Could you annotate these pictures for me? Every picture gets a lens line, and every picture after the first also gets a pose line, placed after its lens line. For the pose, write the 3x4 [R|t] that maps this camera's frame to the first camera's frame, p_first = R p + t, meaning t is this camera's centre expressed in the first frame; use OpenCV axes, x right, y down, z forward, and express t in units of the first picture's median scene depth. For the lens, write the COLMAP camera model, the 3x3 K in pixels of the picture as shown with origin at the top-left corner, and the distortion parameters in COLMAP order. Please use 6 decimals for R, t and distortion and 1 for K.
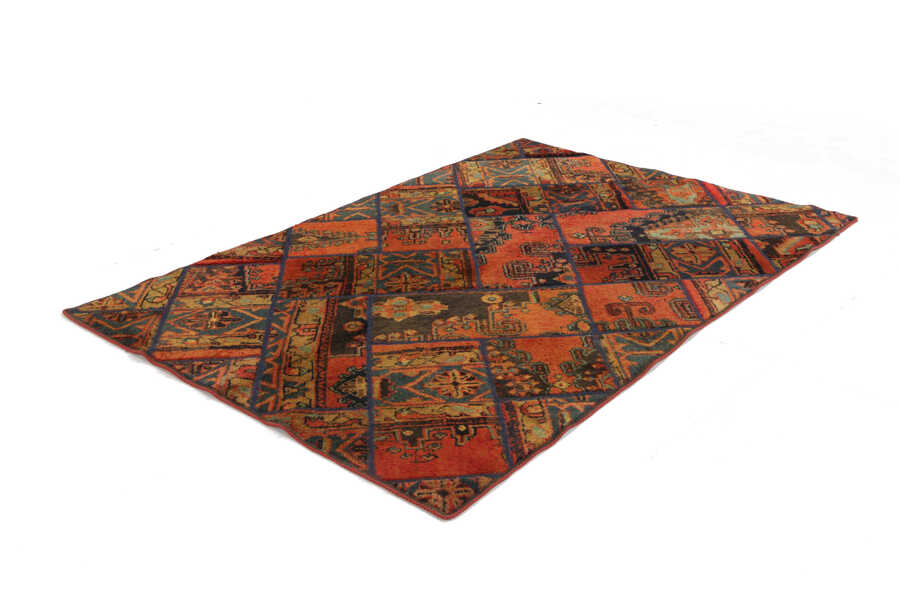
lens RADIAL K [[1021.1, 0, 450.0], [0, 1021.1, 300.0], [0, 0, 1]] dist [-0.052334, -0.003554]
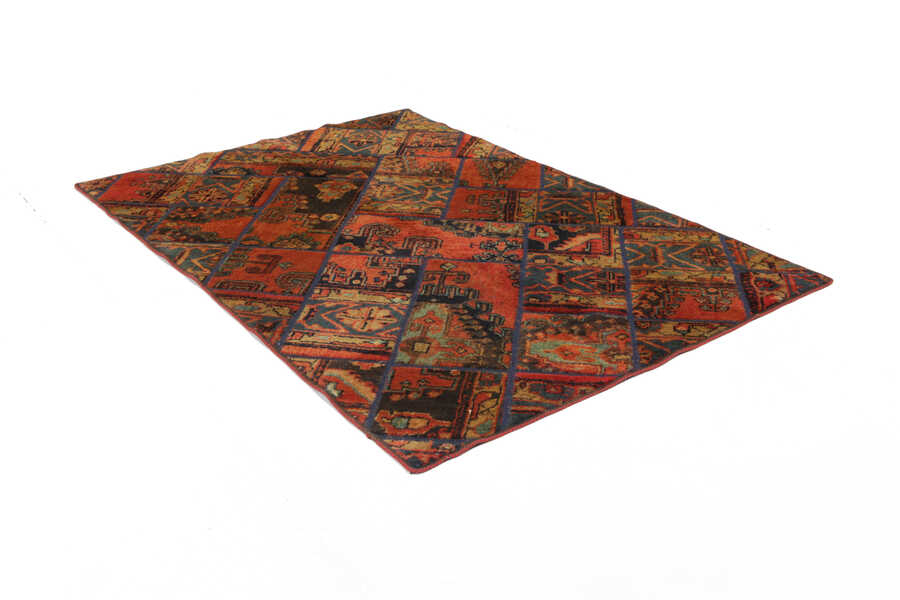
lens RADIAL K [[1021.1, 0, 450.0], [0, 1021.1, 300.0], [0, 0, 1]] dist [-0.052334, -0.003554]
pose [[-0.215366, 0.456653, -0.863183, 1.189383], [-0.413271, 0.758247, 0.504250, -0.642773], [0.884774, 0.465327, 0.025421, 1.307344]]
